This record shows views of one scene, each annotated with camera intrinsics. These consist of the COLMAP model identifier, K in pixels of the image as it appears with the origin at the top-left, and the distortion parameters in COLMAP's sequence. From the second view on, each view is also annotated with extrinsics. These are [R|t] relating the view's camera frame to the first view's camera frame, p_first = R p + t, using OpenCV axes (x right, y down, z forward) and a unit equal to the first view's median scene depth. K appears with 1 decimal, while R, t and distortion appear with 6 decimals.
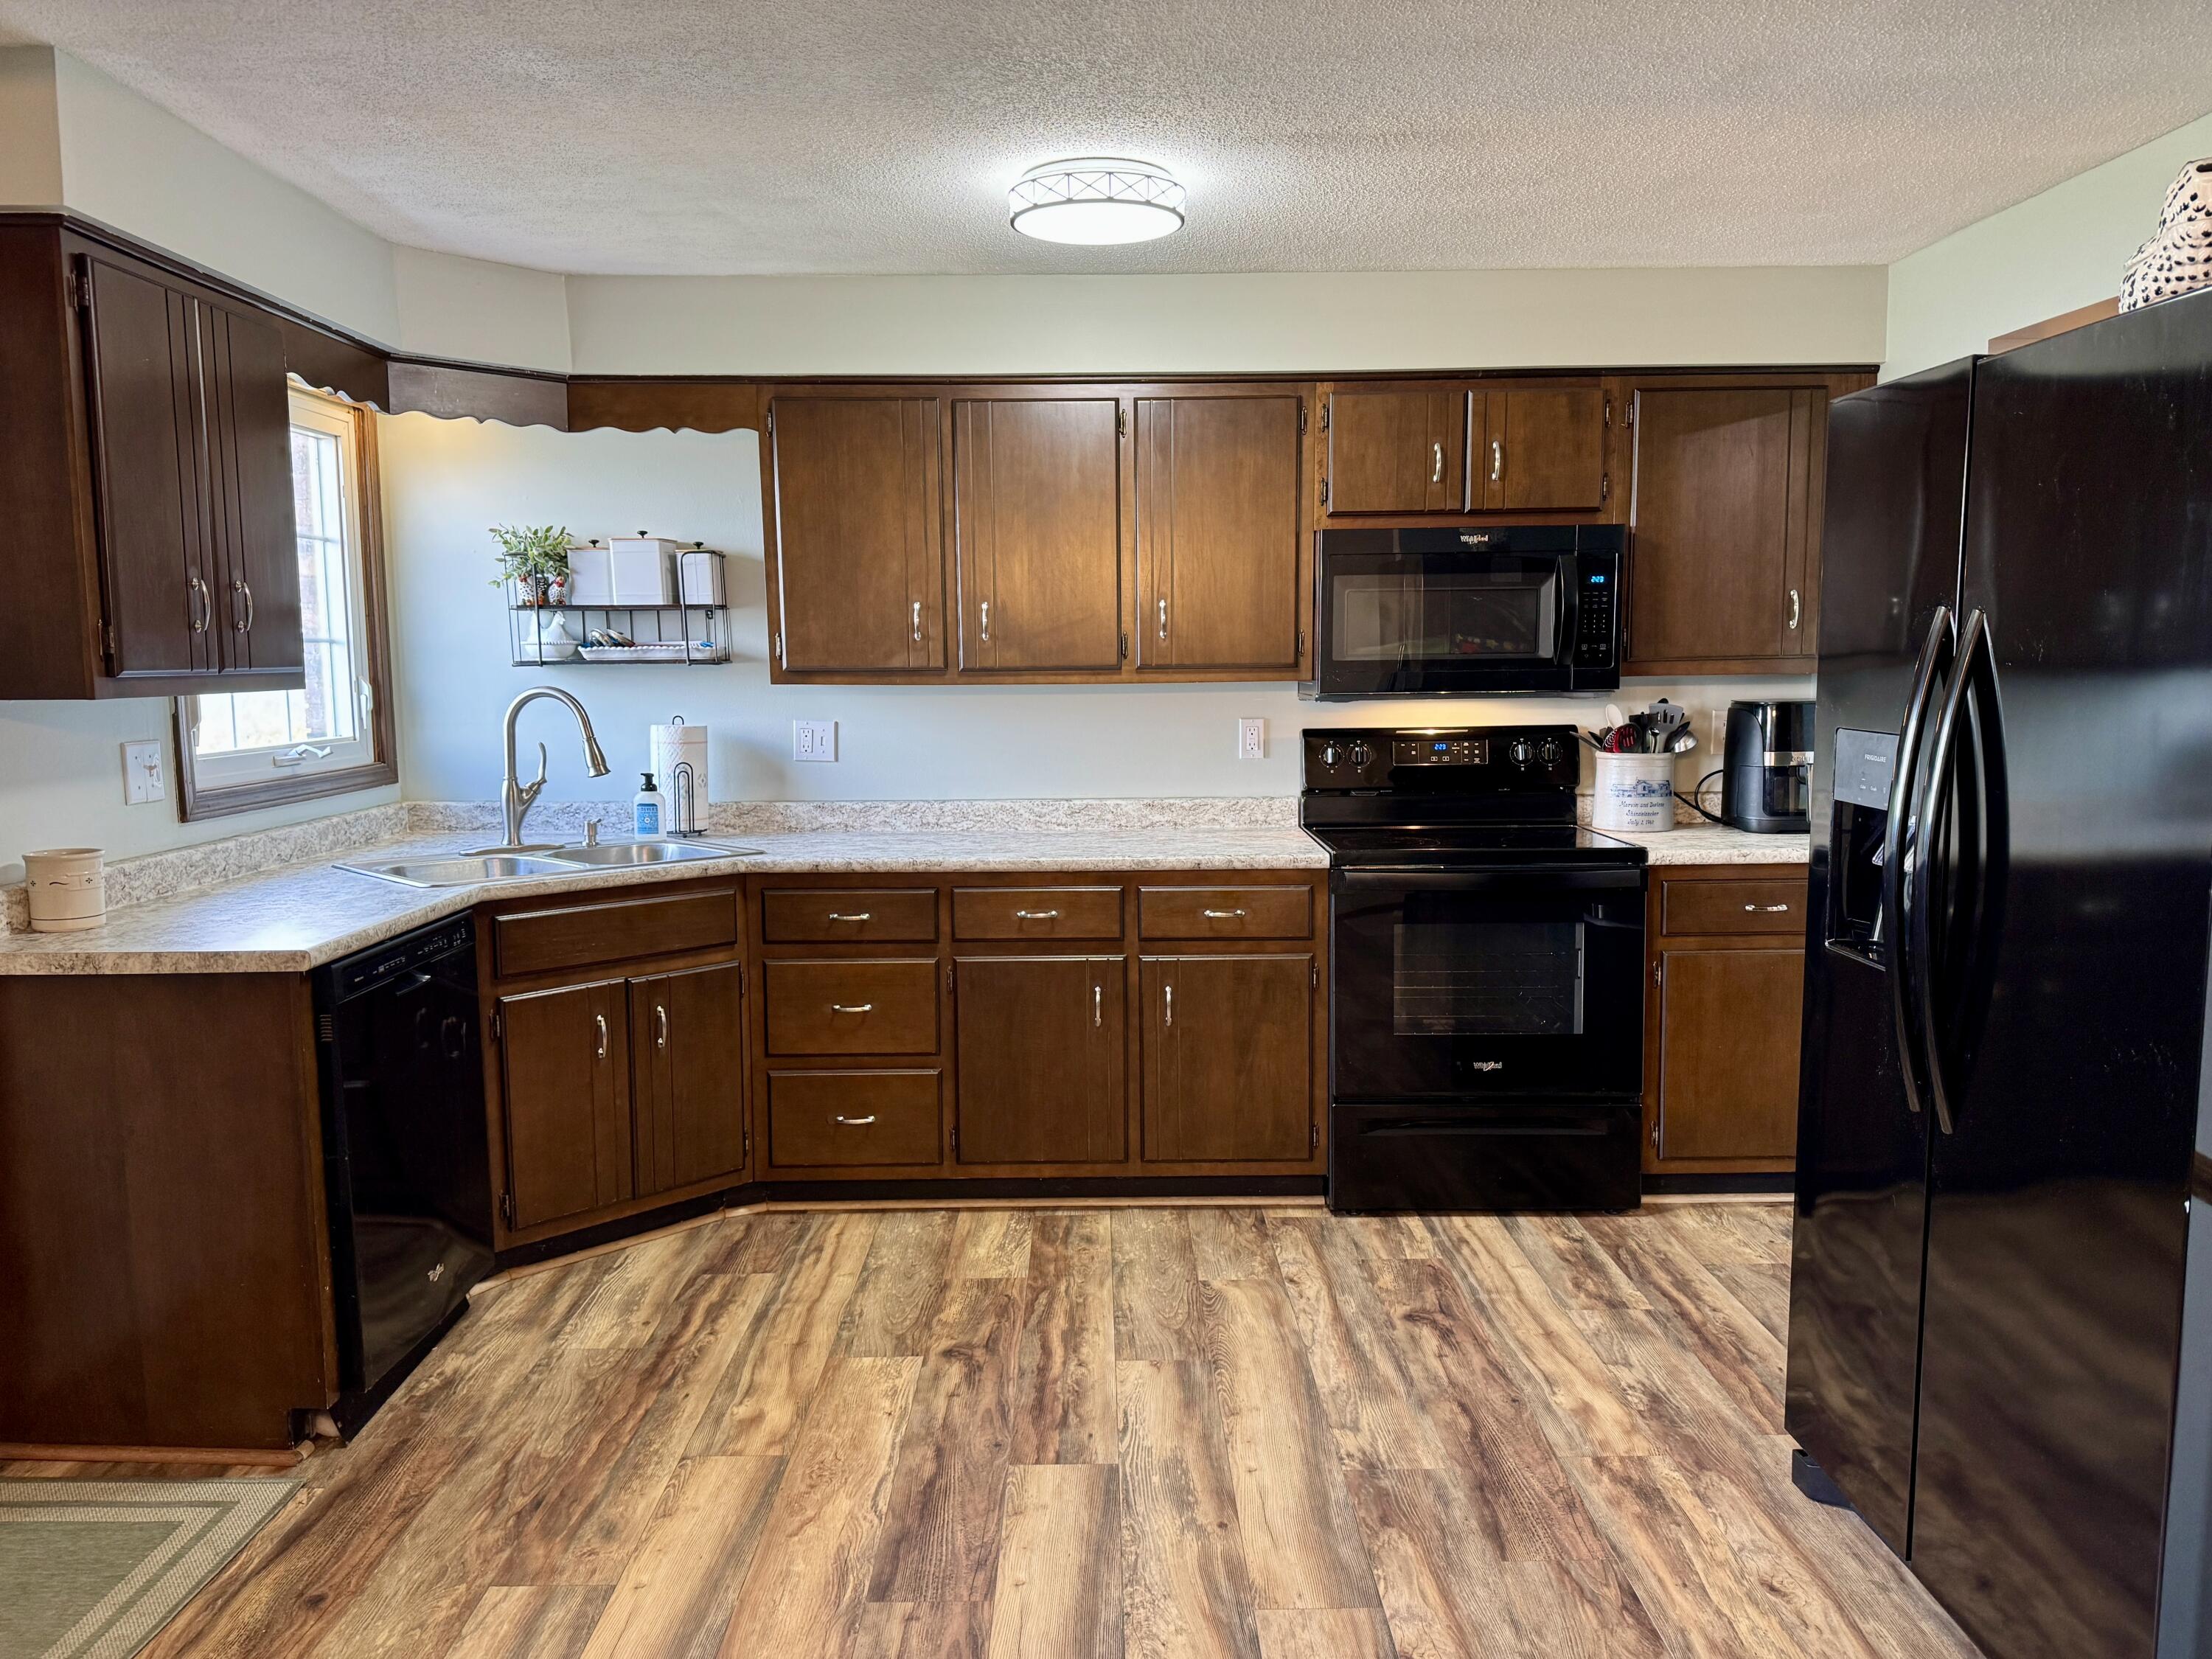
lens RADIAL K [[1552.3, 0, 1100.9], [0, 1552.3, 832.6], [0, 0, 1]] dist [0.075519, -0.104388]
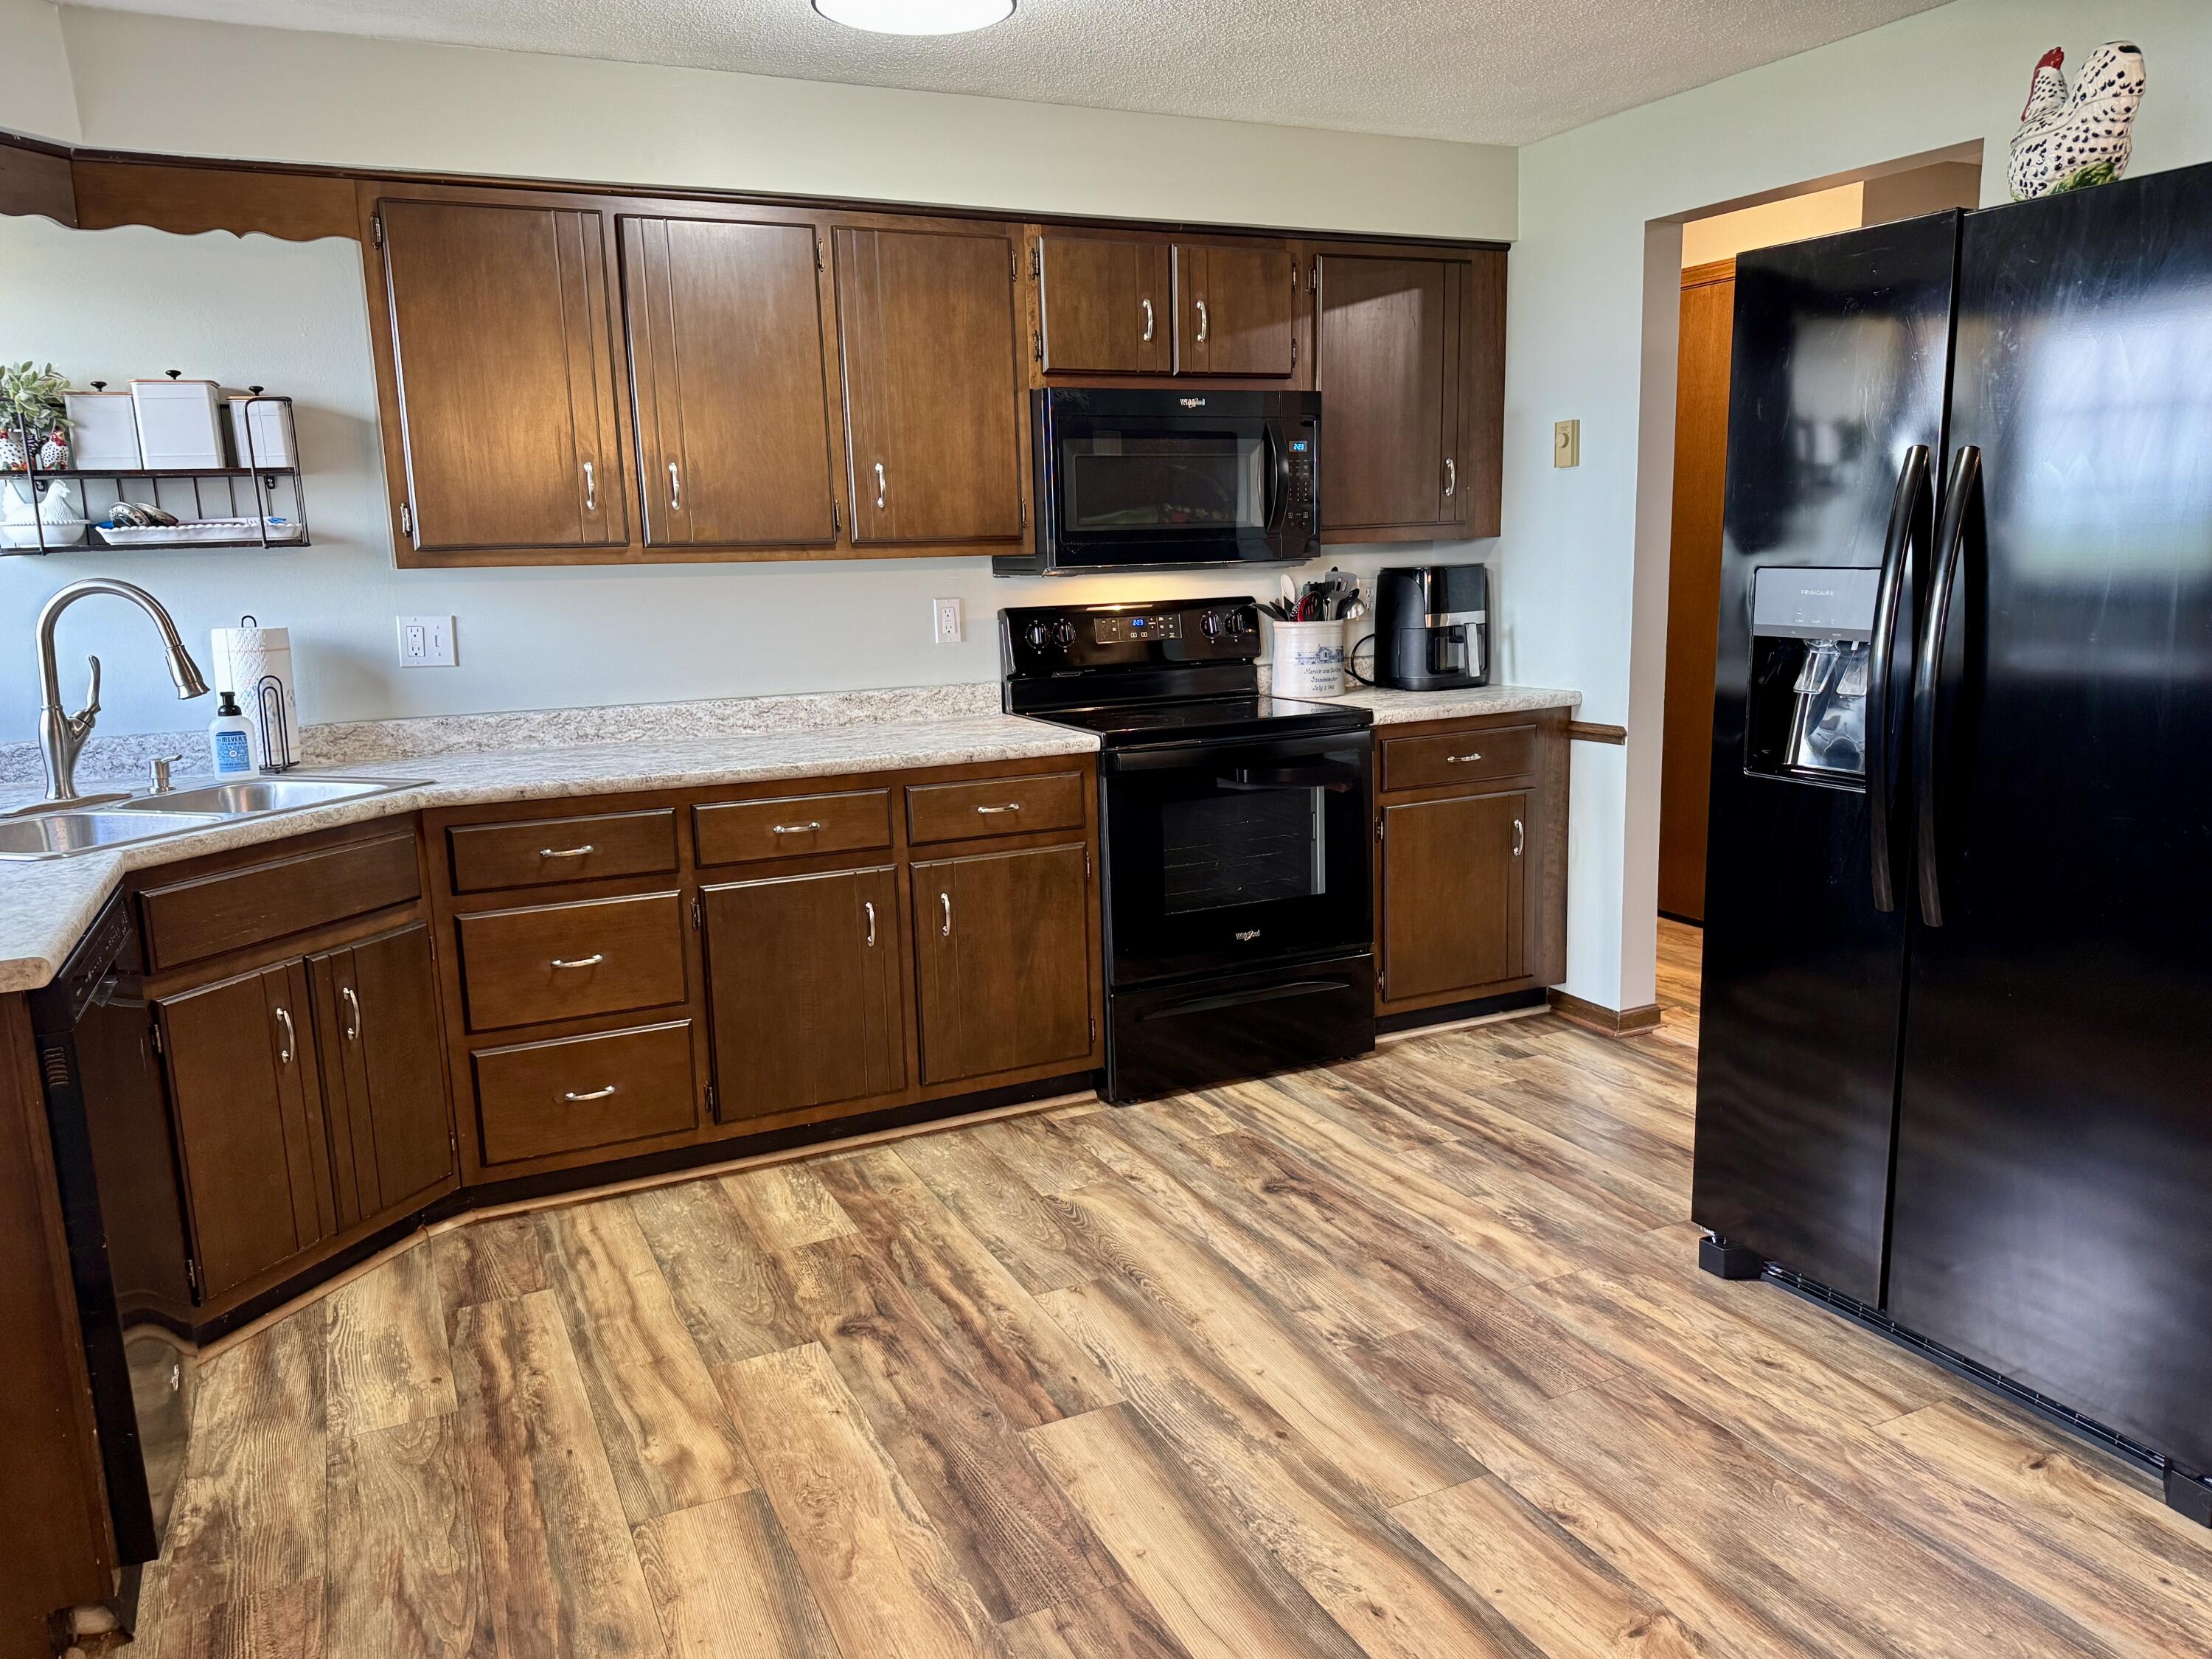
lens RADIAL K [[1552.3, 0, 1111.8], [0, 1552.3, 841.1], [0, 0, 1]] dist [0.075519, -0.104388]
pose [[0.906627, -0.095619, 0.410956, -0.239573], [0.067219, 0.994276, 0.083050, -0.000413], [-0.416544, -0.047671, 0.907865, 0.129839]]
